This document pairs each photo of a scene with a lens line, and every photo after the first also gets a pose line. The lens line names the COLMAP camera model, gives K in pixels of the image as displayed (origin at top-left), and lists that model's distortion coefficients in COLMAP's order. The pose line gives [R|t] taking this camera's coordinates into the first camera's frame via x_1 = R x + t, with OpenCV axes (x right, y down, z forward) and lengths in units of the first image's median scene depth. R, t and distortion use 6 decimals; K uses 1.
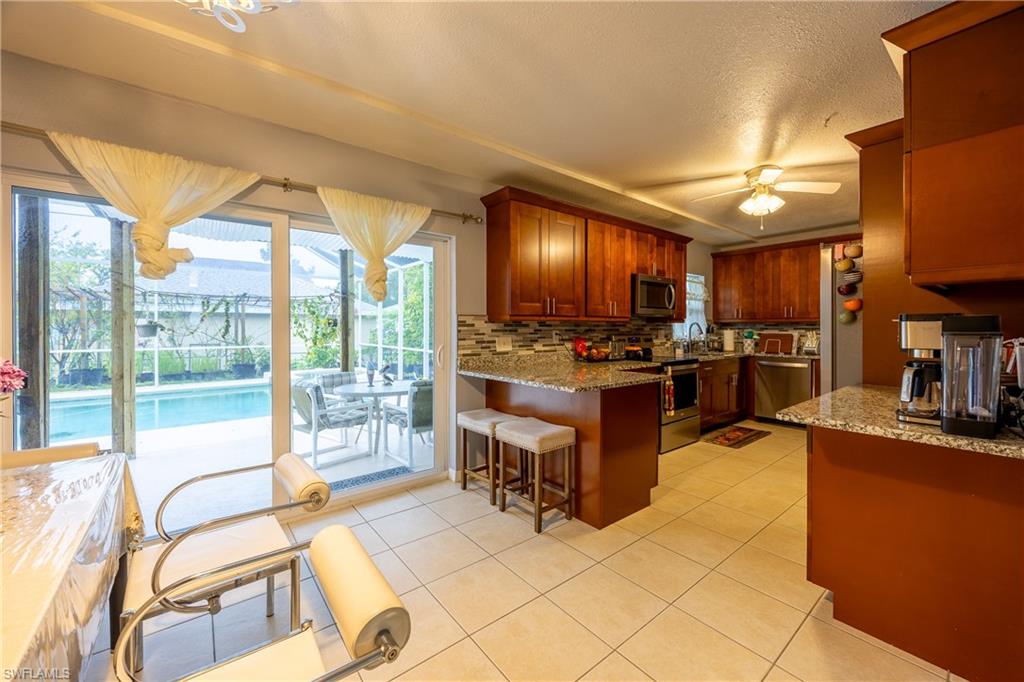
lens RADIAL K [[398.0, 0, 499.6], [0, 398.0, 330.5], [0, 0, 1]] dist [-0.001101, -0.000696]
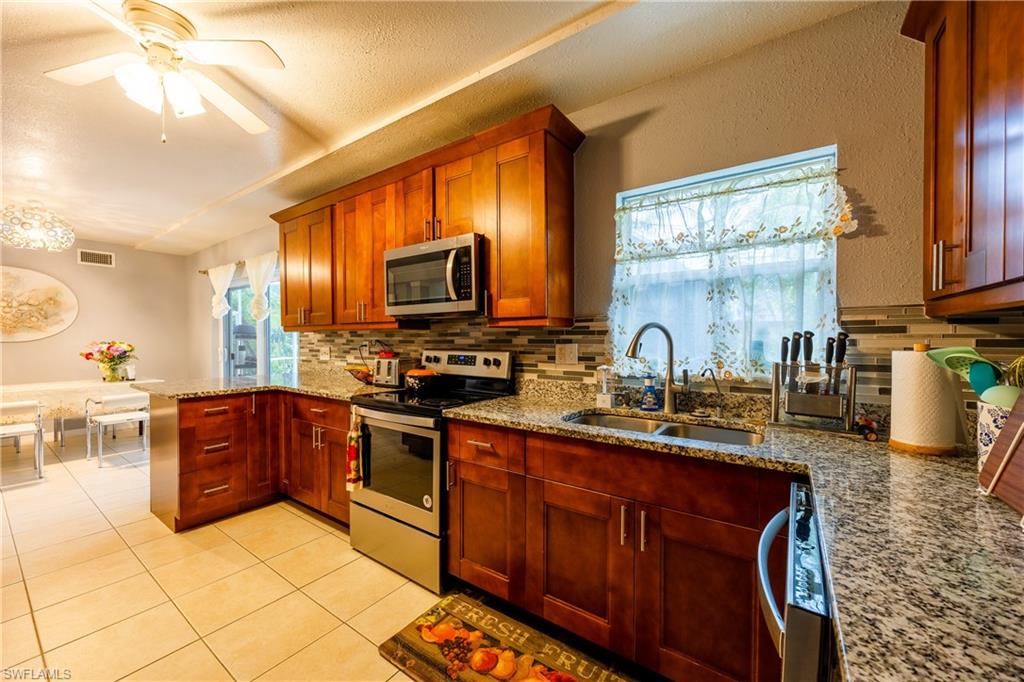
lens RADIAL K [[397.7, 0, 508.7], [0, 397.7, 340.8], [0, 0, 1]] dist [-0.003005, 0.001270]
pose [[0.284714, 0.010227, -0.958558, 1.088103], [-0.005064, 0.999945, 0.009165, -0.010805], [0.958599, 0.002244, 0.284750, 1.096804]]
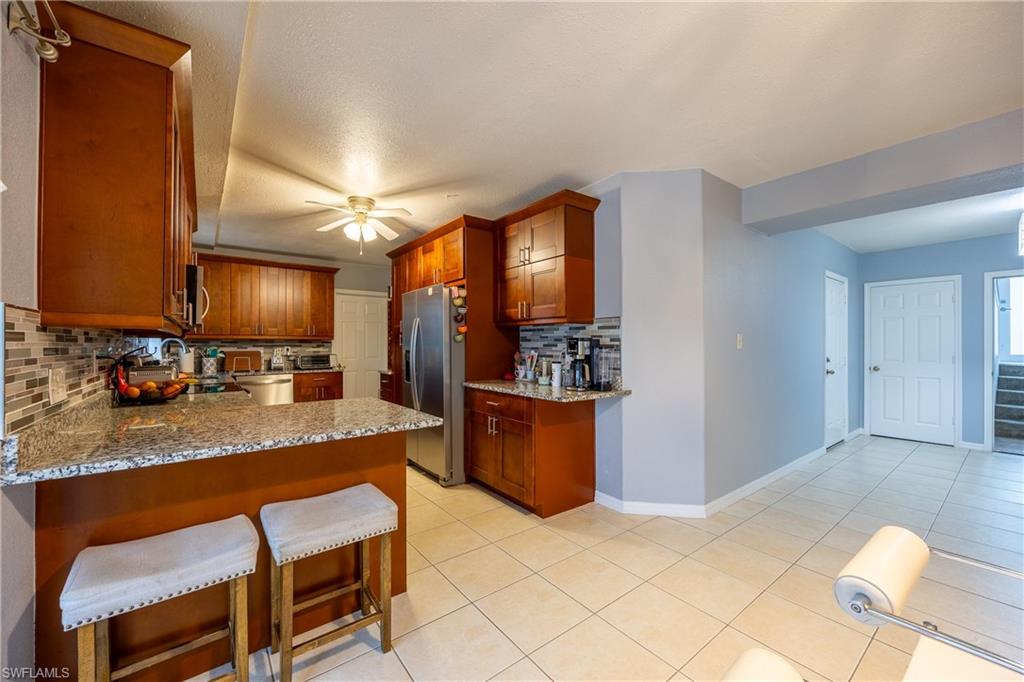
lens RADIAL K [[398.0, 0, 512.9], [0, 398.0, 343.4], [0, 0, 1]] dist [-0.001101, -0.000696]
pose [[-0.007439, 0.004578, 0.999962, -0.370632], [0.007111, 0.999964, -0.004525, -0.002383], [-0.999947, 0.007078, -0.007471, 0.509419]]
